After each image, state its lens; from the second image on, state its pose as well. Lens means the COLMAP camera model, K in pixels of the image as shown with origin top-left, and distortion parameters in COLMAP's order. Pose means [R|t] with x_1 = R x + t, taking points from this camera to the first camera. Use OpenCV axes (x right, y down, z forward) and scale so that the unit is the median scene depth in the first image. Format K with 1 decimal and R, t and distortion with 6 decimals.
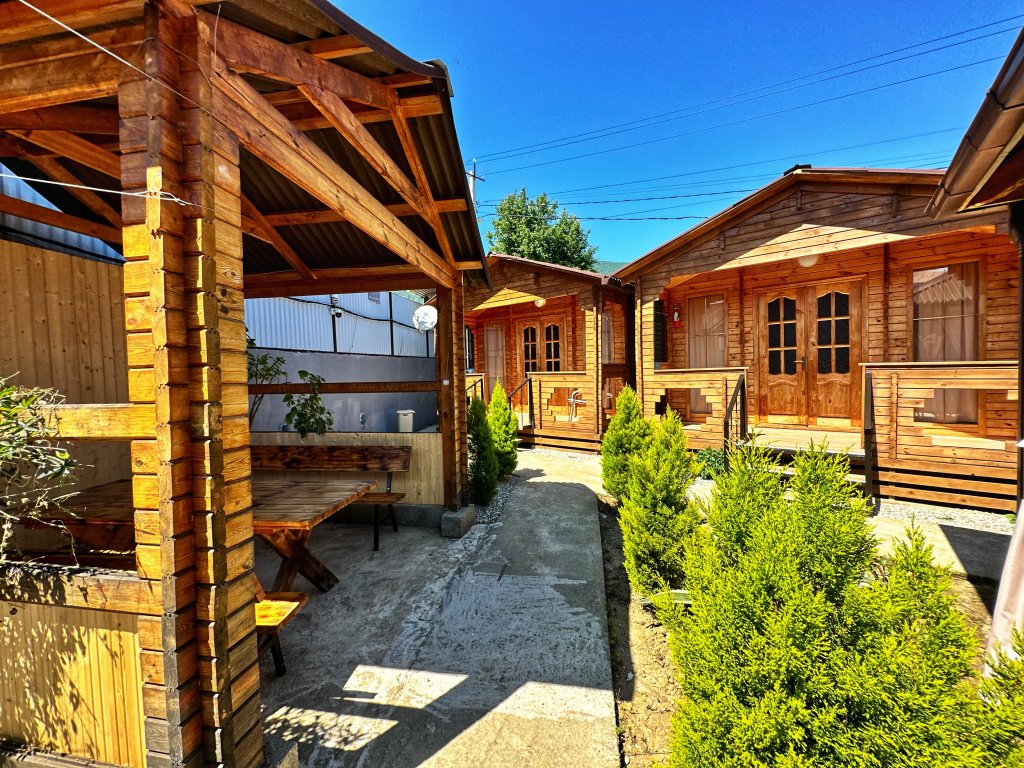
lens RADIAL K [[406.8, 0, 512.0], [0, 406.8, 384.0], [0, 0, 1]] dist [-0.002355, -0.000283]
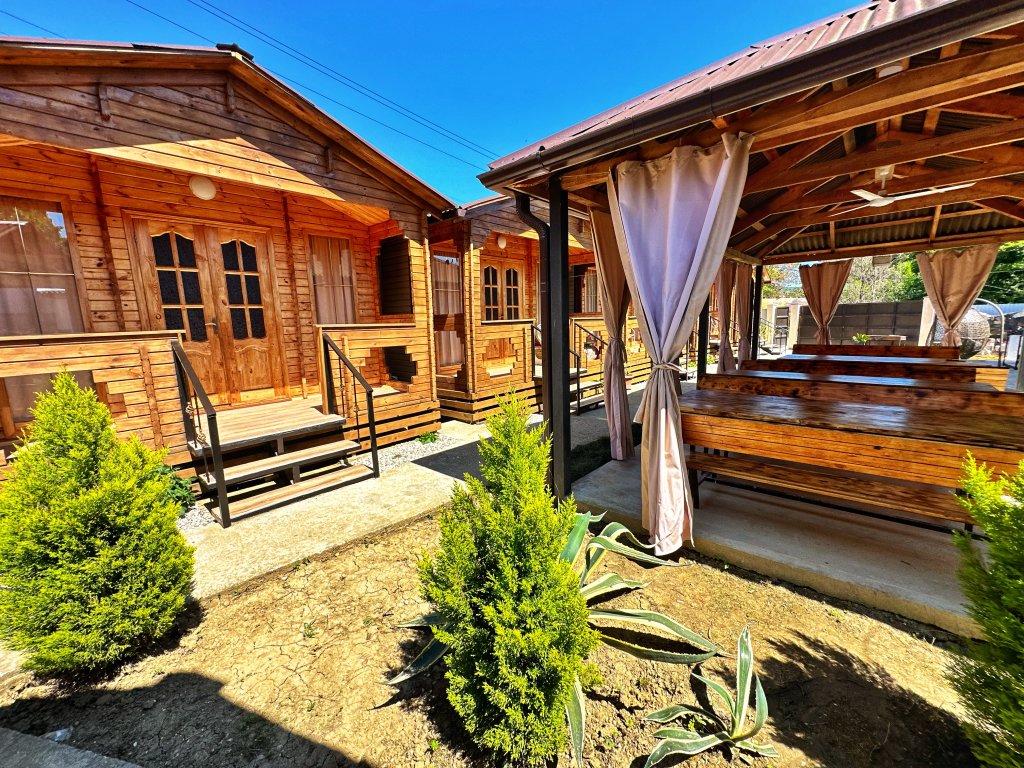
lens RADIAL K [[409.5, 0, 512.3], [0, 409.5, 385.5], [0, 0, 1]] dist [-0.003538, -0.000571]
pose [[0.041126, -0.130969, 0.990533, -0.054146], [0.060092, 0.989901, 0.128391, -0.005573], [-0.997345, 0.054243, 0.048581, 0.398362]]
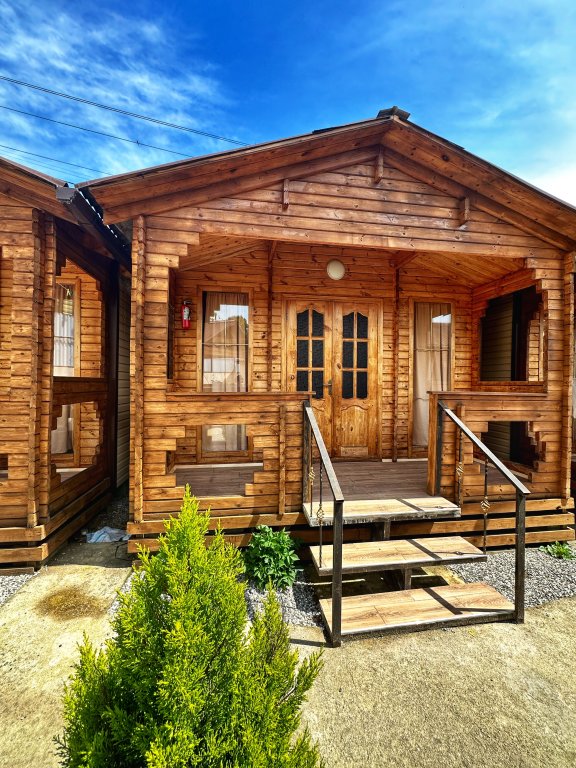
lens RADIAL K [[314.4, 0, 288.0], [0, 314.4, 384.0], [0, 0, 1]] dist [-0.000599, -0.000053]
pose [[0.666774, 0.031971, 0.744574, 0.147798], [-0.003968, 0.999218, -0.039352, -0.030687], [-0.745249, 0.023285, 0.666379, 0.614487]]
